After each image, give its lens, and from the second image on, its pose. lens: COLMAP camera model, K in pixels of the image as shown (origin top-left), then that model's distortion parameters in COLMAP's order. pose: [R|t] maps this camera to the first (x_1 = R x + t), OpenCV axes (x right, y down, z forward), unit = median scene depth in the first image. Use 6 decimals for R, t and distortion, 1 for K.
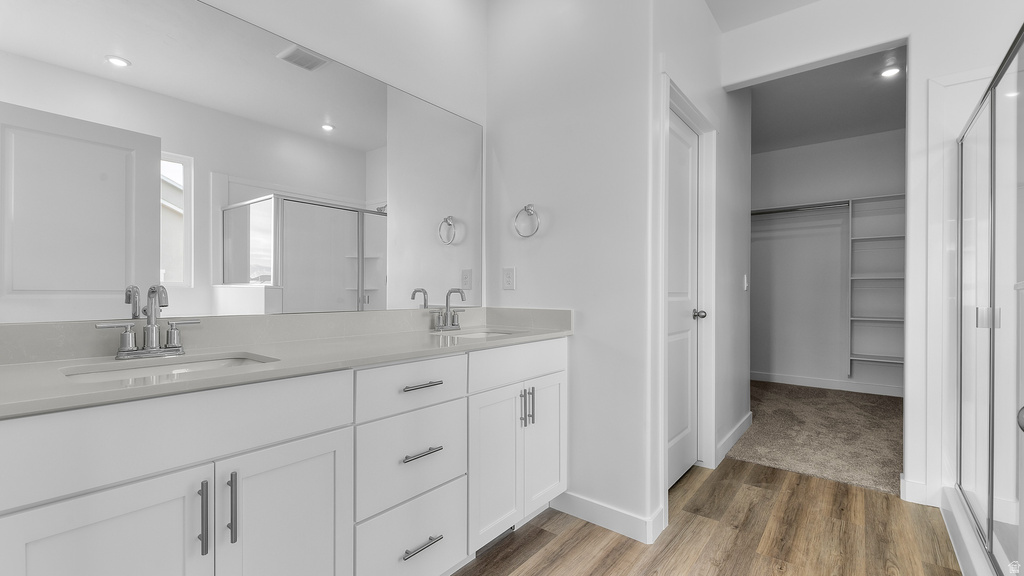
lens RADIAL K [[442.7, 0, 510.5], [0, 442.7, 291.0], [0, 0, 1]] dist [-0.007860, 0.000065]
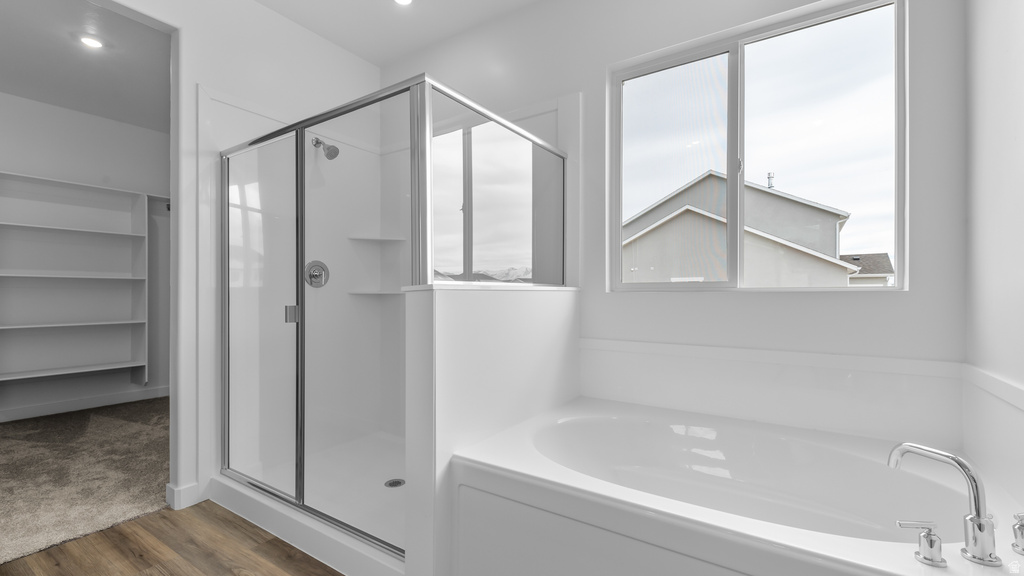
lens RADIAL K [[442.7, 0, 510.3], [0, 442.7, 286.2], [0, 0, 1]] dist [-0.007860, 0.000065]
pose [[-0.098760, 0.013428, 0.995021, -0.122372], [0.002290, 0.999909, -0.013266, 0.004533], [-0.995109, 0.000968, -0.098782, 0.346761]]
